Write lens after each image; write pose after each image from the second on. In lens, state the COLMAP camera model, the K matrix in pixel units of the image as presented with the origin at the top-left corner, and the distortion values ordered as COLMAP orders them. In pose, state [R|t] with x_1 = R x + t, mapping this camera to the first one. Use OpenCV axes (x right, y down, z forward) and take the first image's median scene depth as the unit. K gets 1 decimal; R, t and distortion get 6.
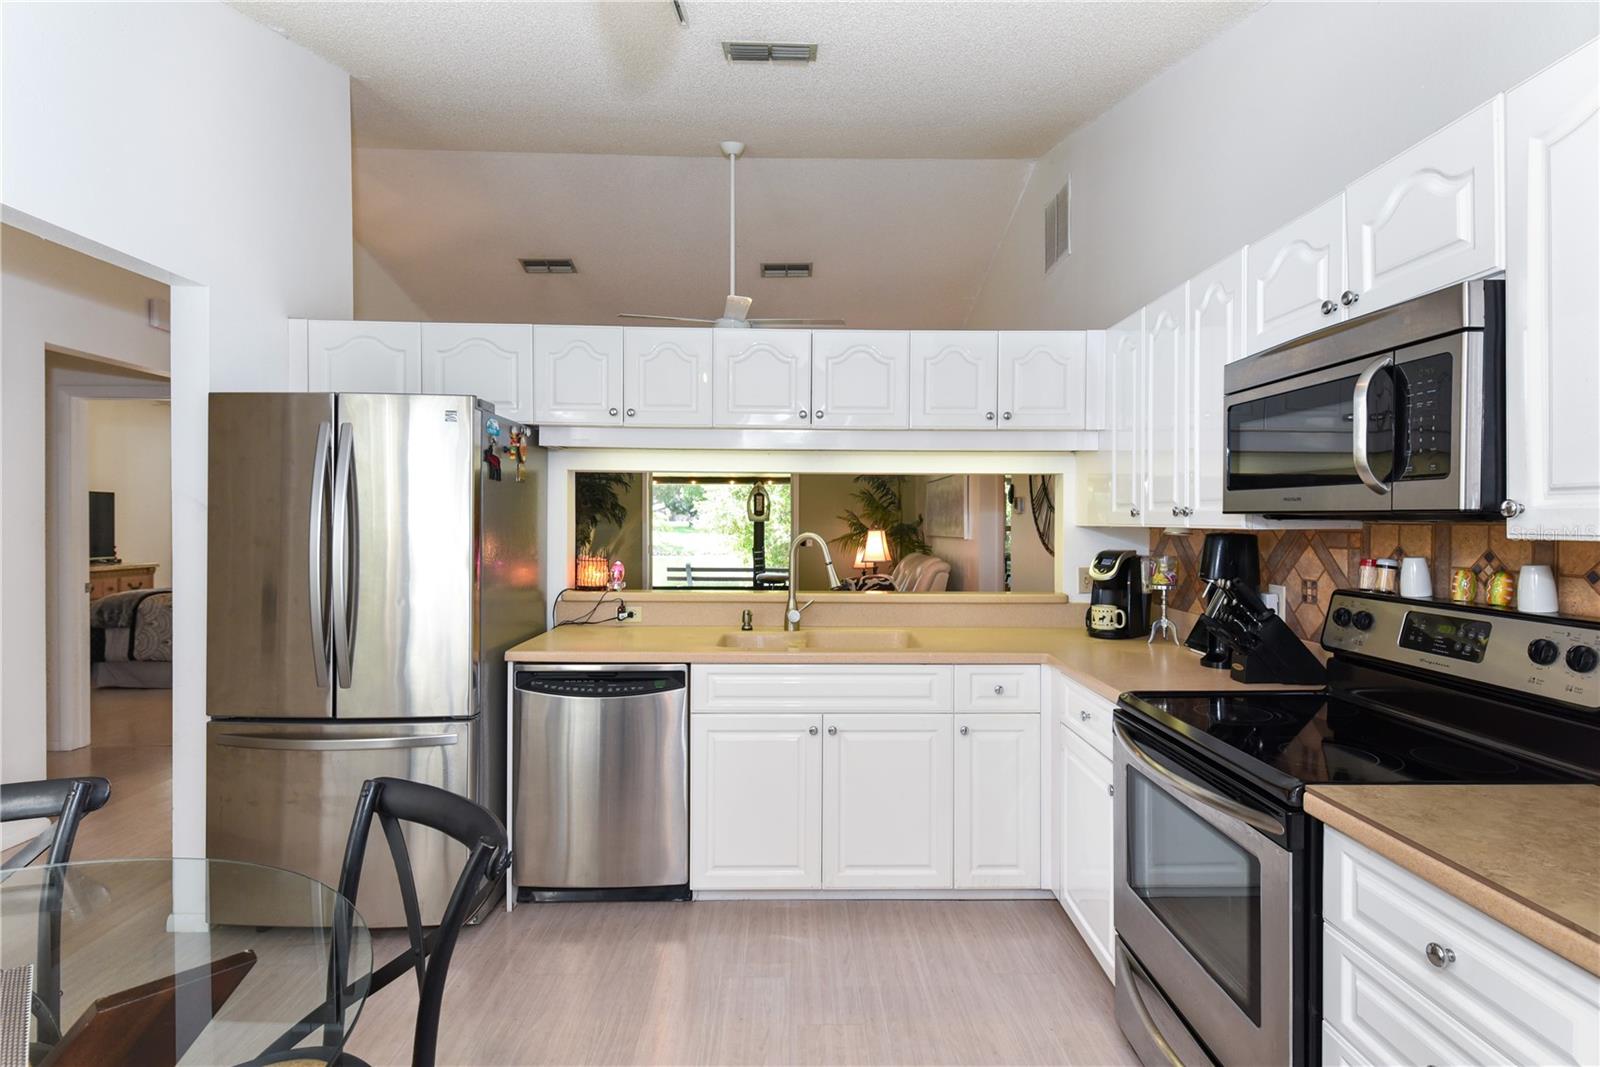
lens RADIAL K [[783.7, 0, 800.0], [0, 783.7, 533.5], [0, 0, 1]] dist [0.001691, 0.000243]
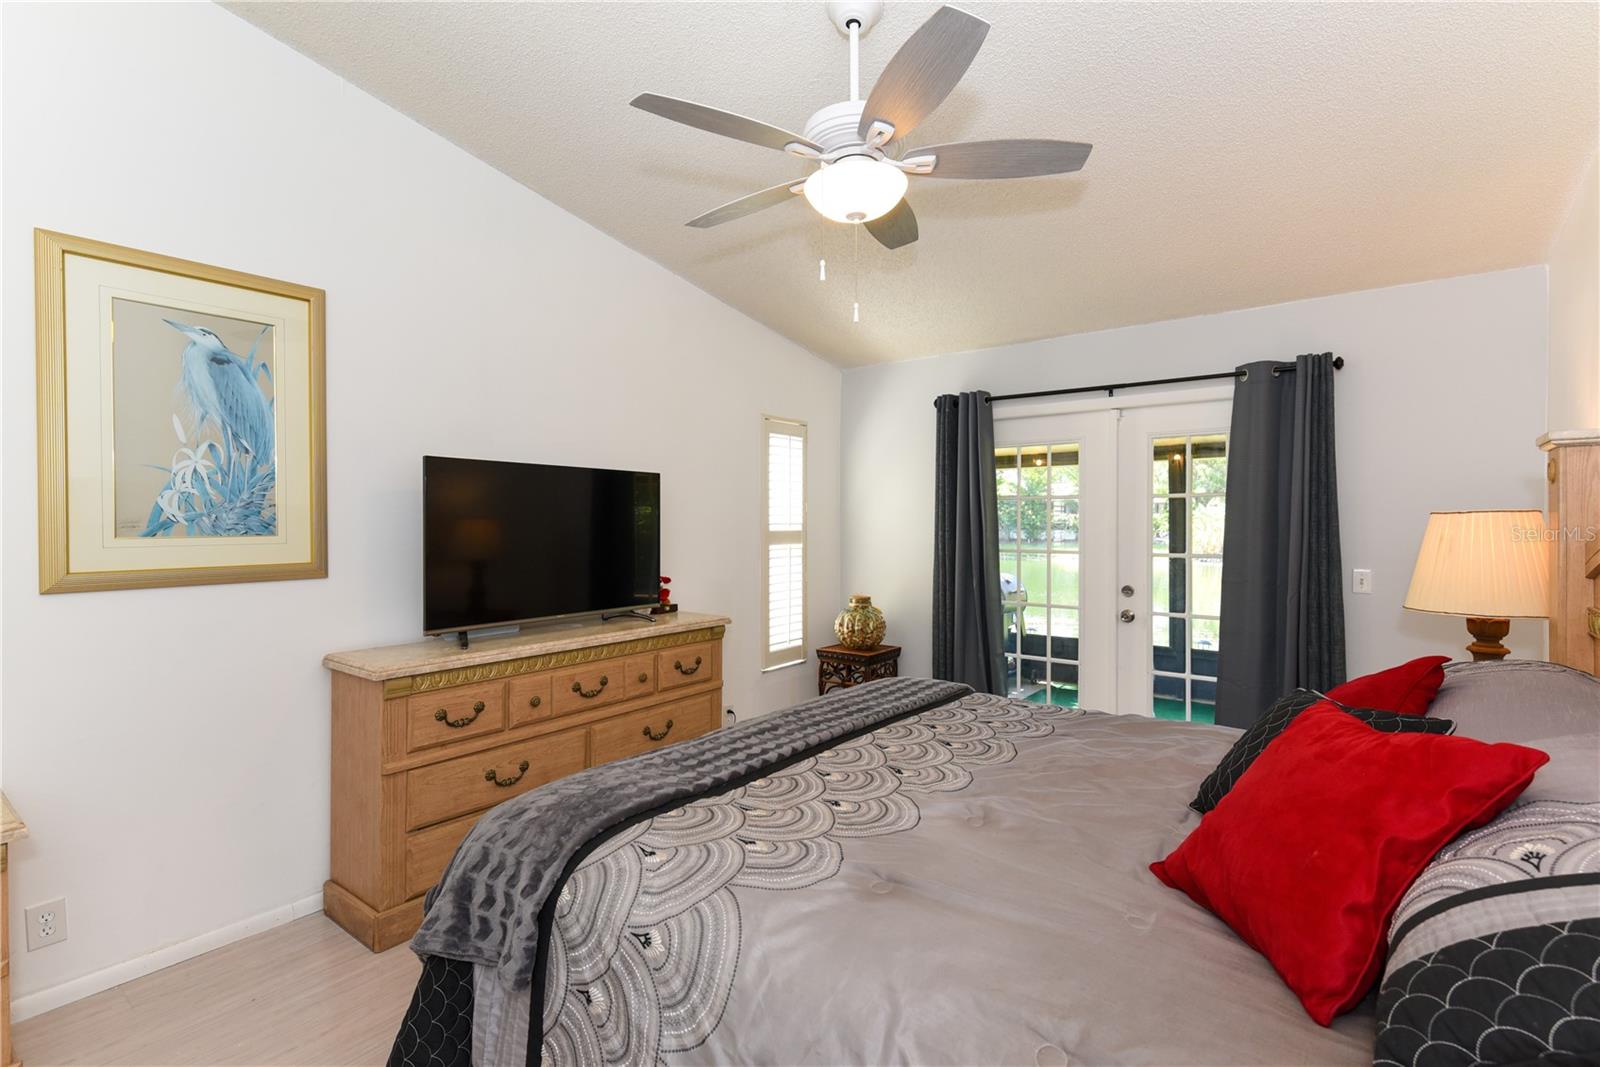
lens RADIAL K [[749.3, 0, 800.0], [0, 749.3, 533.5], [0, 0, 1]] dist [0.000014, -0.000003]
pose [[0.778642, 0.000197, -0.627468, -0.511535], [-0.000761, 1.000000, -0.000631, -0.013659], [0.627468, 0.000969, 0.778642, 0.690261]]
